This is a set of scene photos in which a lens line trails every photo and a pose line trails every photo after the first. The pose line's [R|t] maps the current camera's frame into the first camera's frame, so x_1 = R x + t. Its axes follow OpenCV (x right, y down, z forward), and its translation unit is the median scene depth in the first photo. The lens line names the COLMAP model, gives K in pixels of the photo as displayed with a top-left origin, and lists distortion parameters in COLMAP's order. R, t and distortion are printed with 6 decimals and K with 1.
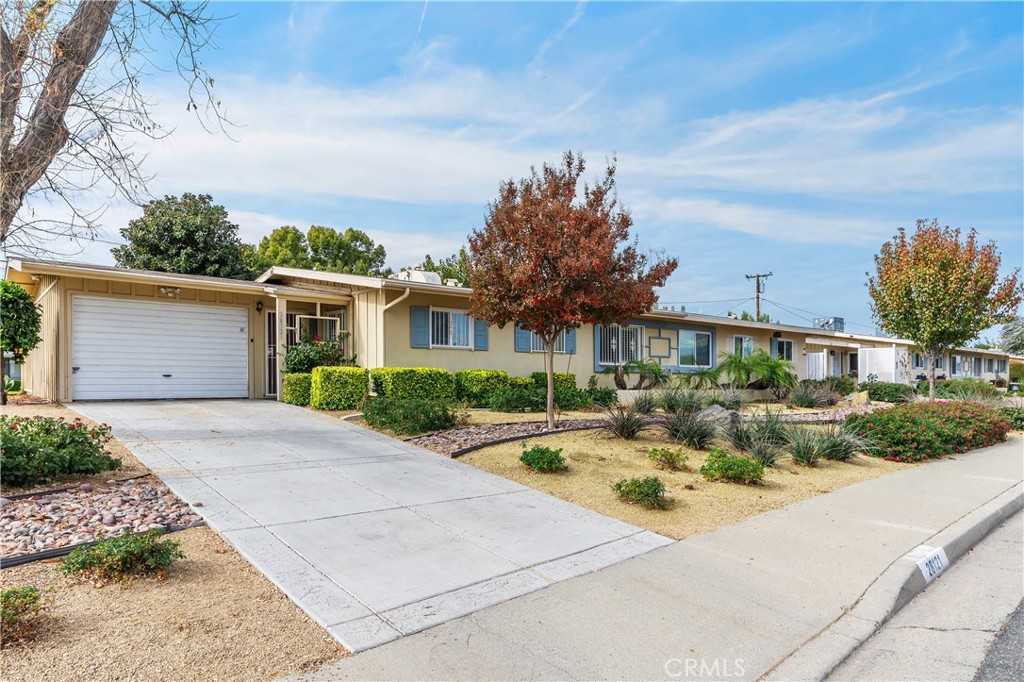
lens RADIAL K [[589.4, 0, 514.4], [0, 589.4, 387.8], [0, 0, 1]] dist [0.001756, 0.000461]
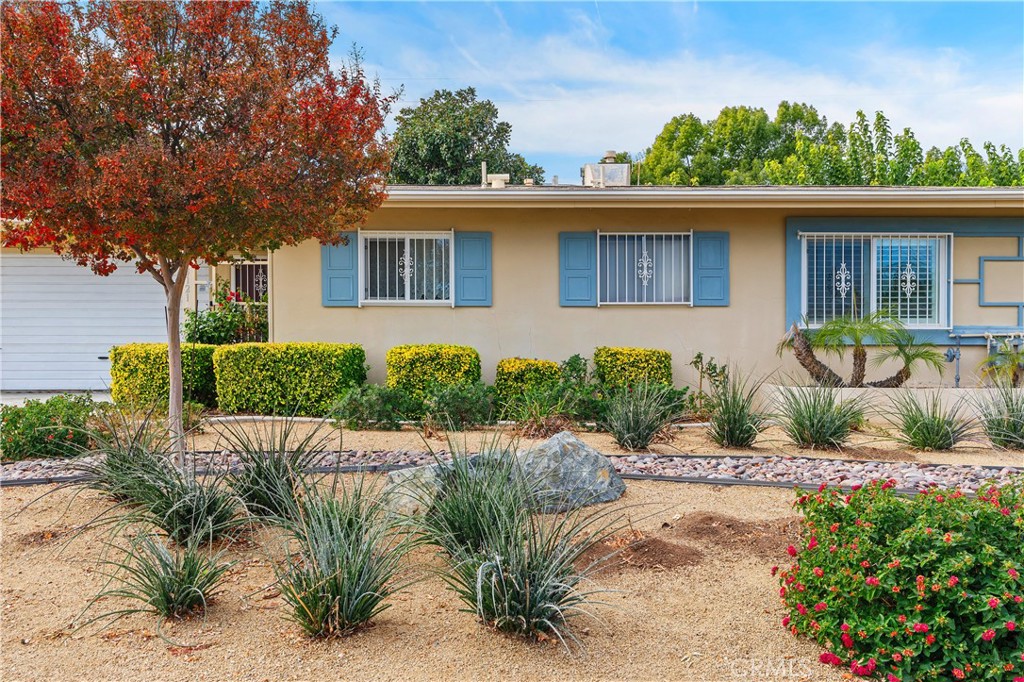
lens RADIAL K [[1001.6, 0, 512.0], [0, 1001.6, 341.0], [0, 0, 1]] dist [-0.008580, -0.004006]
pose [[0.793815, -0.013877, -0.608002, 0.512680], [-0.008584, 0.999384, -0.034017, -0.004514], [0.608099, 0.032223, 0.793207, 0.341928]]
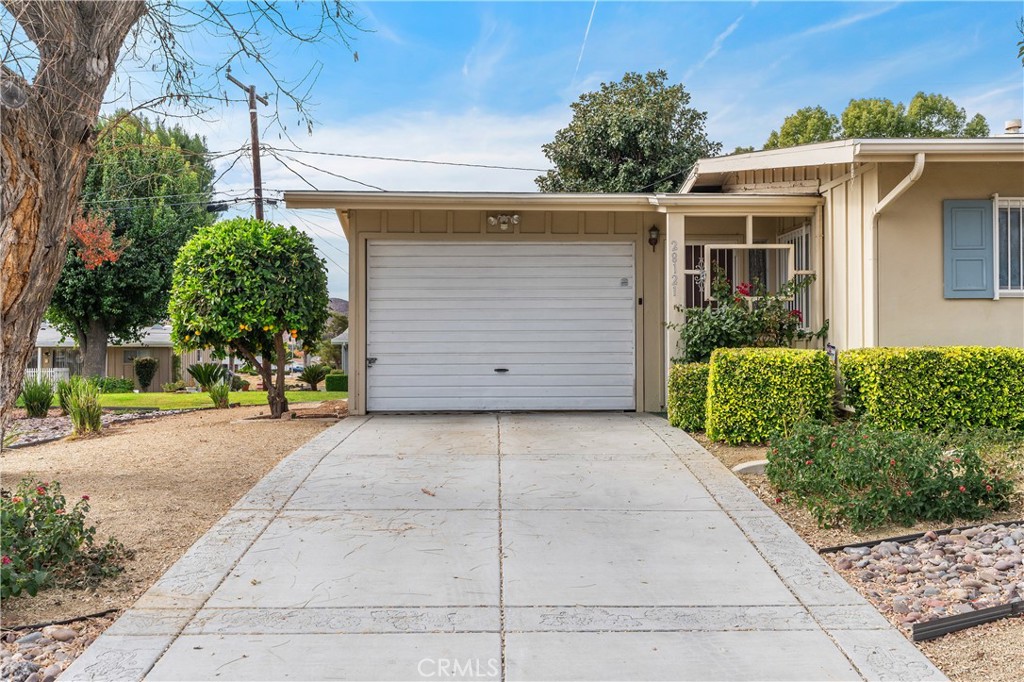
lens RADIAL K [[1017.7, 0, 543.2], [0, 1017.7, 357.9], [0, 0, 1]] dist [-0.002301, 0.006403]
pose [[0.798257, -0.014955, -0.602131, 0.030633], [-0.001100, 0.999654, -0.026286, -0.006383], [0.602316, 0.021646, 0.797965, 0.238438]]
